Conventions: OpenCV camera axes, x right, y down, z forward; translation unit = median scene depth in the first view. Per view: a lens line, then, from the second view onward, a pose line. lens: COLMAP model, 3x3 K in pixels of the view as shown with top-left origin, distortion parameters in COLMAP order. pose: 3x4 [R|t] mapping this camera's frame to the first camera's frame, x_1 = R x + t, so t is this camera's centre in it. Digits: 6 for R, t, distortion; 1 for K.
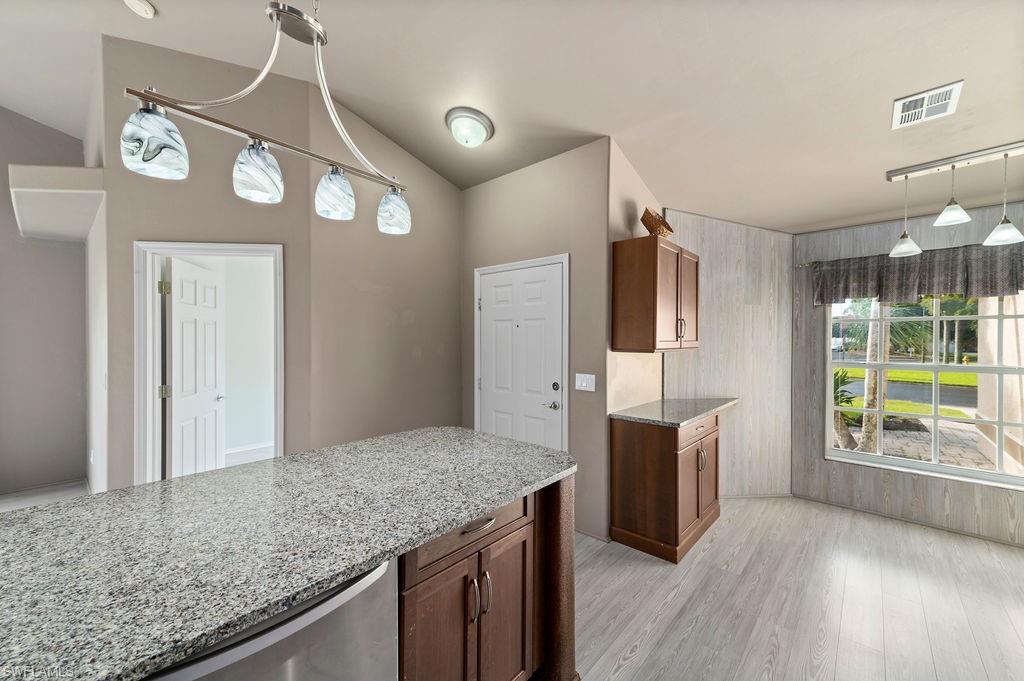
lens RADIAL K [[398.5, 0, 513.2], [0, 398.5, 344.4], [0, 0, 1]] dist [0.019310, -0.000554]
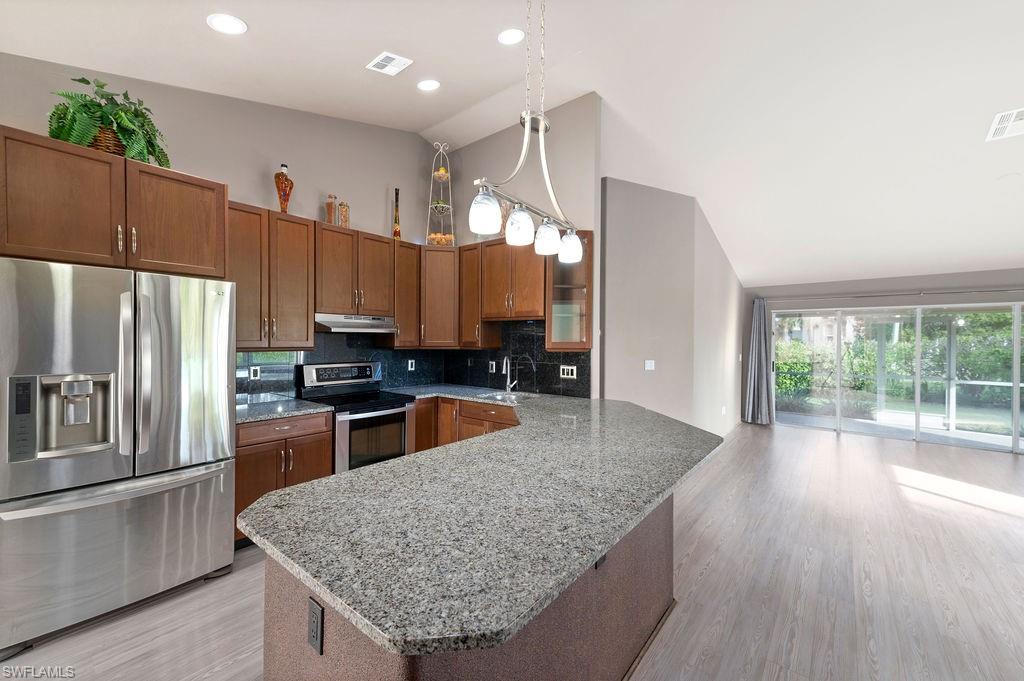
lens RADIAL K [[404.9, 0, 511.8], [0, 404.9, 342.7], [0, 0, 1]] dist [0.018584, 0.000023]
pose [[-0.999090, -0.008896, -0.041725, -0.166414], [-0.009647, 0.999794, 0.017836, -0.011425], [0.041558, 0.018222, -0.998970, 1.037527]]
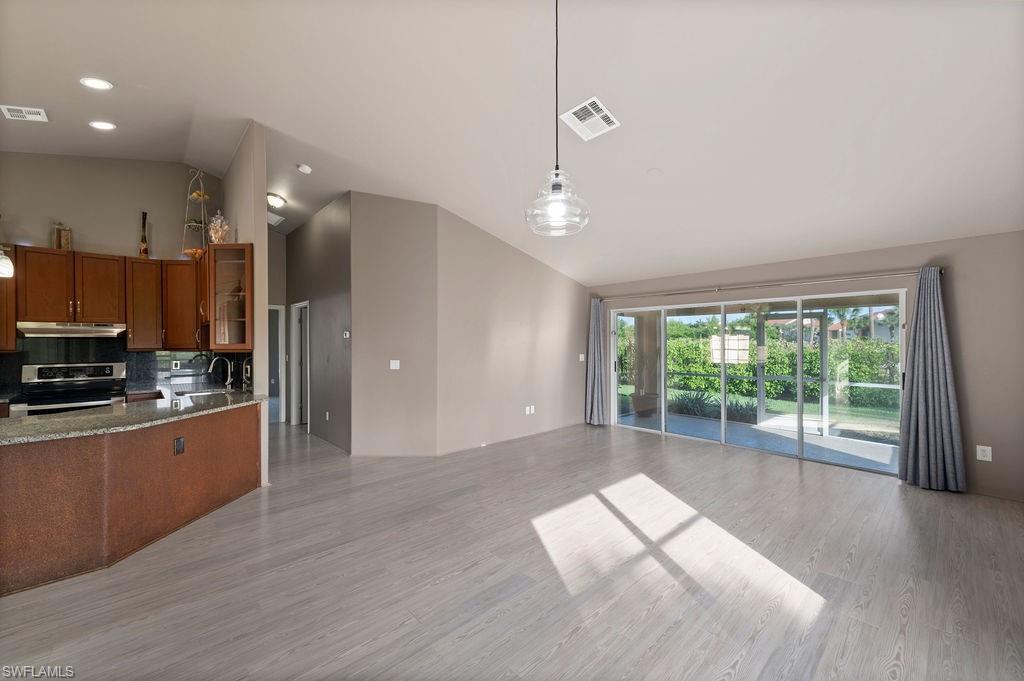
lens RADIAL K [[401.3, 0, 512.4], [0, 401.3, 343.8], [0, 0, 1]] dist [0.018907, -0.000211]
pose [[-0.994373, 0.000550, 0.105930, -1.455887], [0.002240, 0.999872, 0.015836, -0.012003], [-0.105908, 0.015985, -0.994247, 1.078446]]
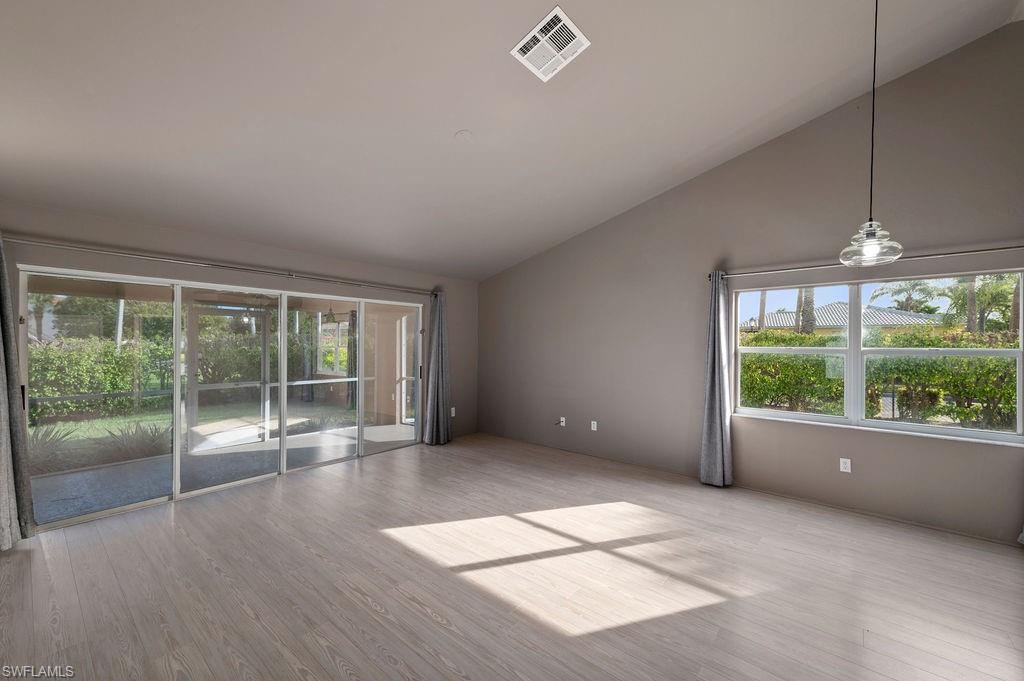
lens RADIAL K [[401.3, 0, 512.4], [0, 401.3, 343.8], [0, 0, 1]] dist [0.018907, -0.000211]
pose [[0.022219, -0.001134, -0.999752, -0.743963], [-0.015671, 0.999876, -0.001482, 0.005138], [0.999630, 0.015700, 0.022199, -0.091834]]
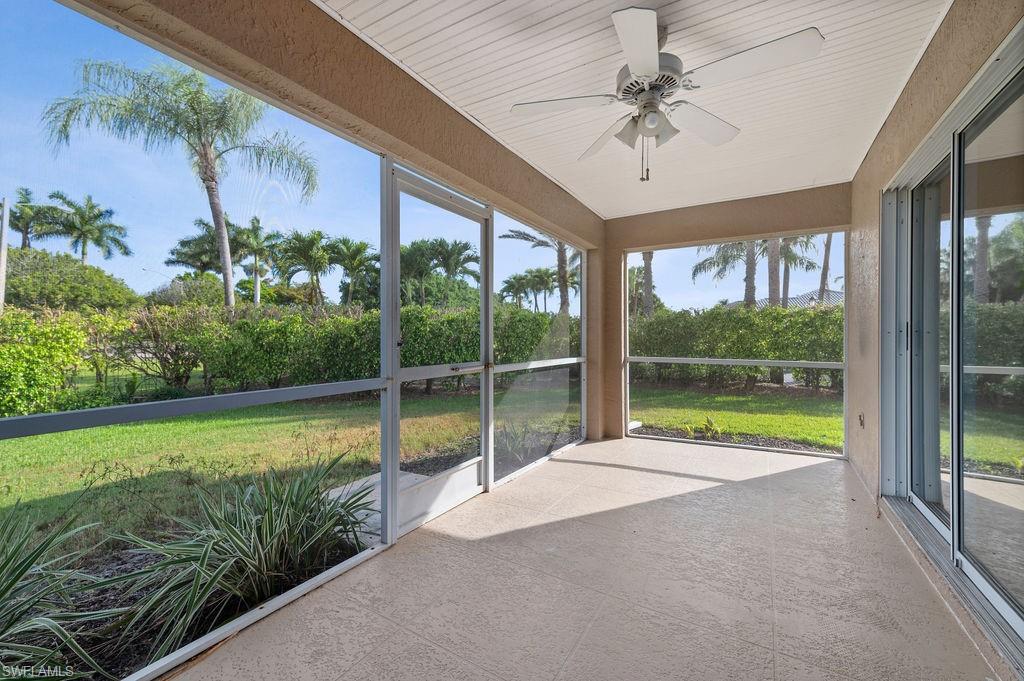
lens RADIAL K [[413.7, 0, 509.3], [0, 413.7, 329.9], [0, 0, 1]] dist [0.001344, 0.000354]
pose [[0.169067, -0.012196, -0.985529, -1.919289], [-0.016575, 0.999747, -0.015215, 0.157749], [0.985465, 0.018908, 0.168822, -1.495780]]
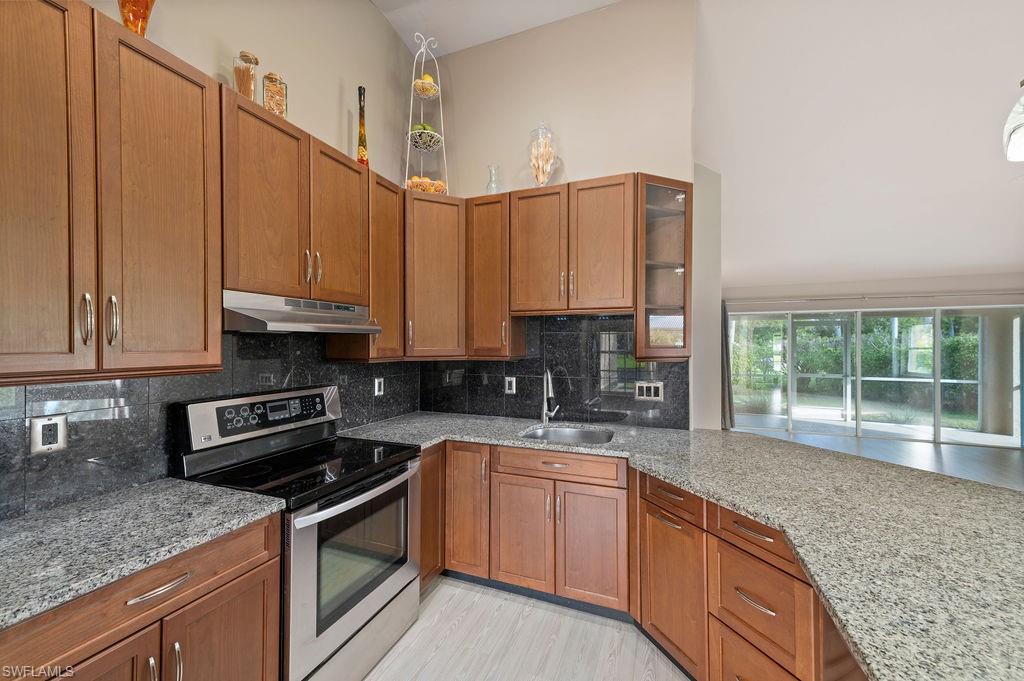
lens RADIAL K [[398.5, 0, 513.2], [0, 398.5, 344.4], [0, 0, 1]] dist [0.019310, -0.000554]
pose [[-0.942110, -0.000915, -0.335303, 0.159319], [-0.005035, 0.999922, 0.011416, -0.006645], [0.335266, 0.012444, -0.942041, 0.484806]]
